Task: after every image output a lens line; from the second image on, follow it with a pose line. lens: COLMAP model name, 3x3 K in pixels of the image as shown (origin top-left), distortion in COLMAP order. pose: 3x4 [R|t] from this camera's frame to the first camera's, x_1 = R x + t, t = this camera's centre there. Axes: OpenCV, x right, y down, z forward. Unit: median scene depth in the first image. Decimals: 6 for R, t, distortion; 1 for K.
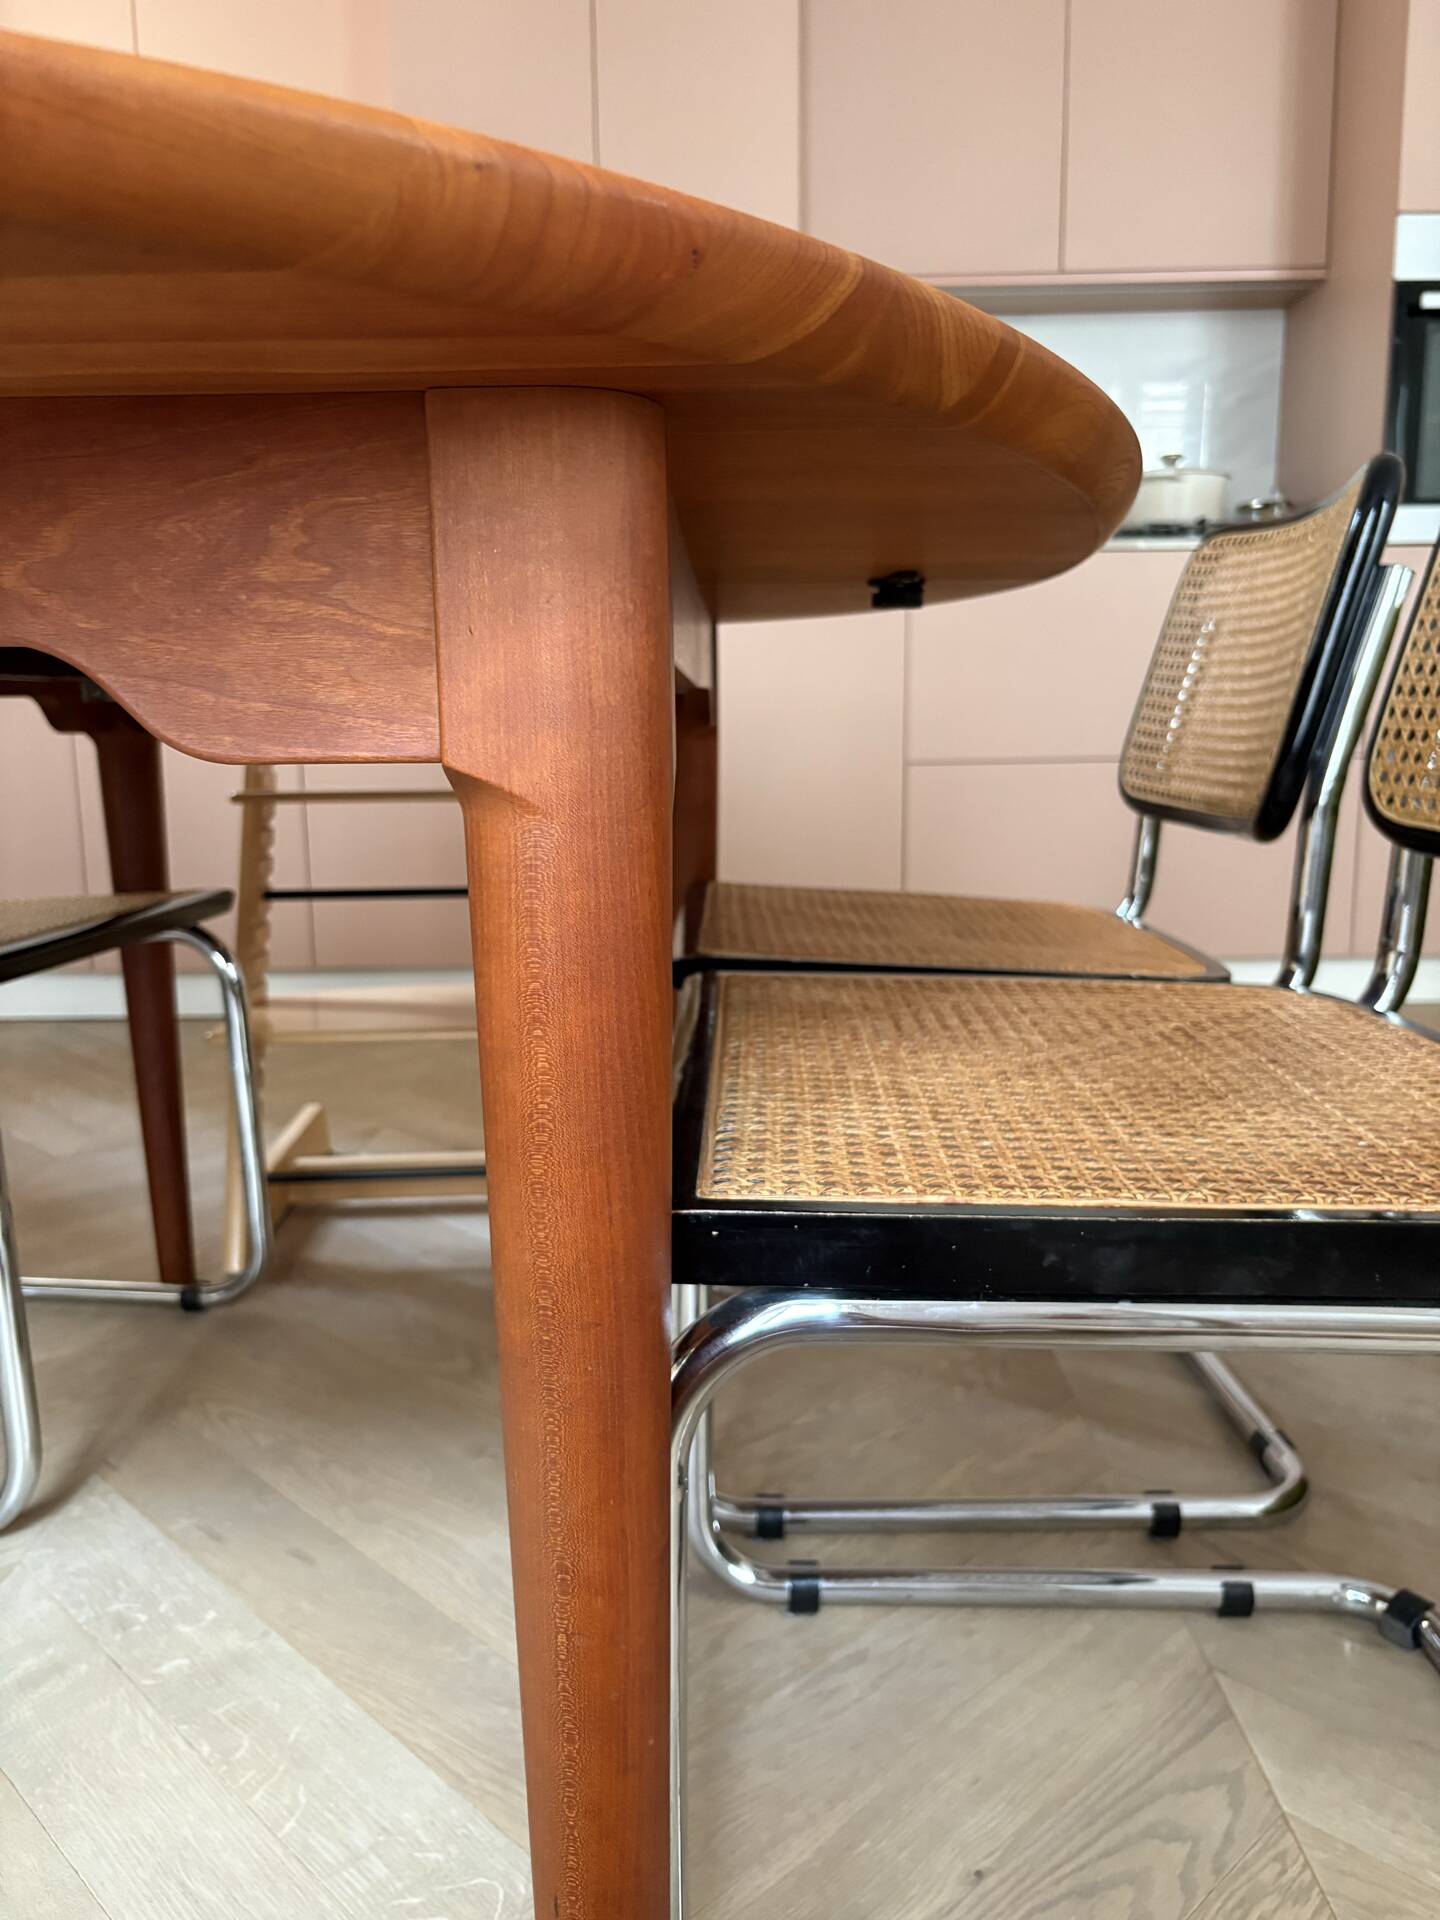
lens RADIAL K [[1493.2, 0, 737.5], [0, 1493.2, 966.9], [0, 0, 1]] dist [0.002947, -0.019749]
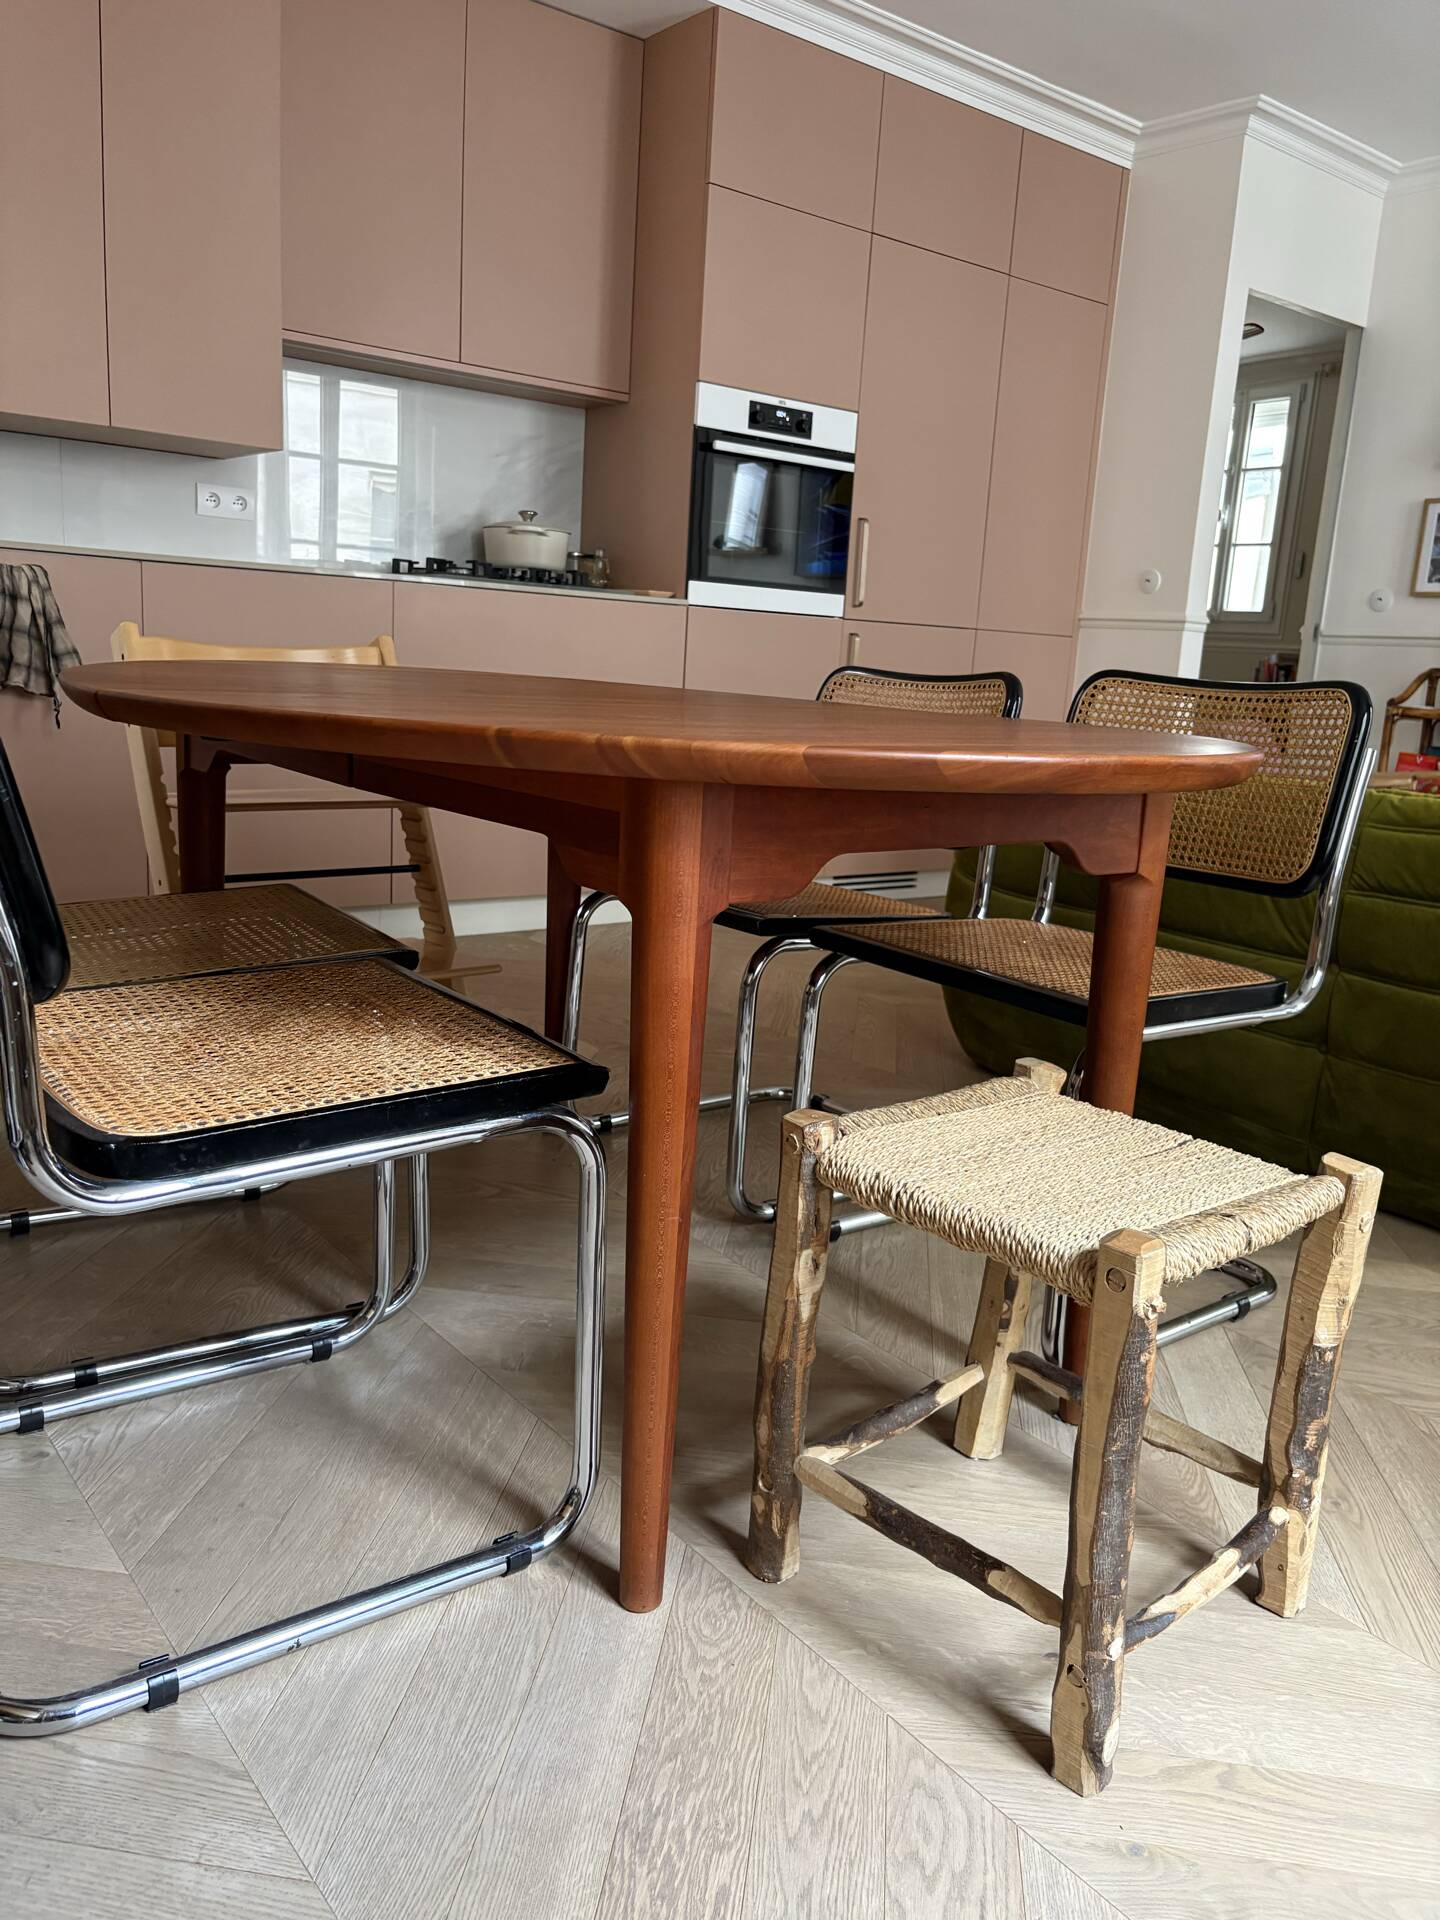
lens RADIAL K [[1493.2, 0, 716.5], [0, 1493.2, 979.5], [0, 0, 1]] dist [0.002947, -0.019749]
pose [[0.774912, -0.078486, 0.627178, -1.171512], [0.037424, 0.996217, 0.078428, -0.074699], [-0.630961, -0.037303, 0.774917, -0.395360]]
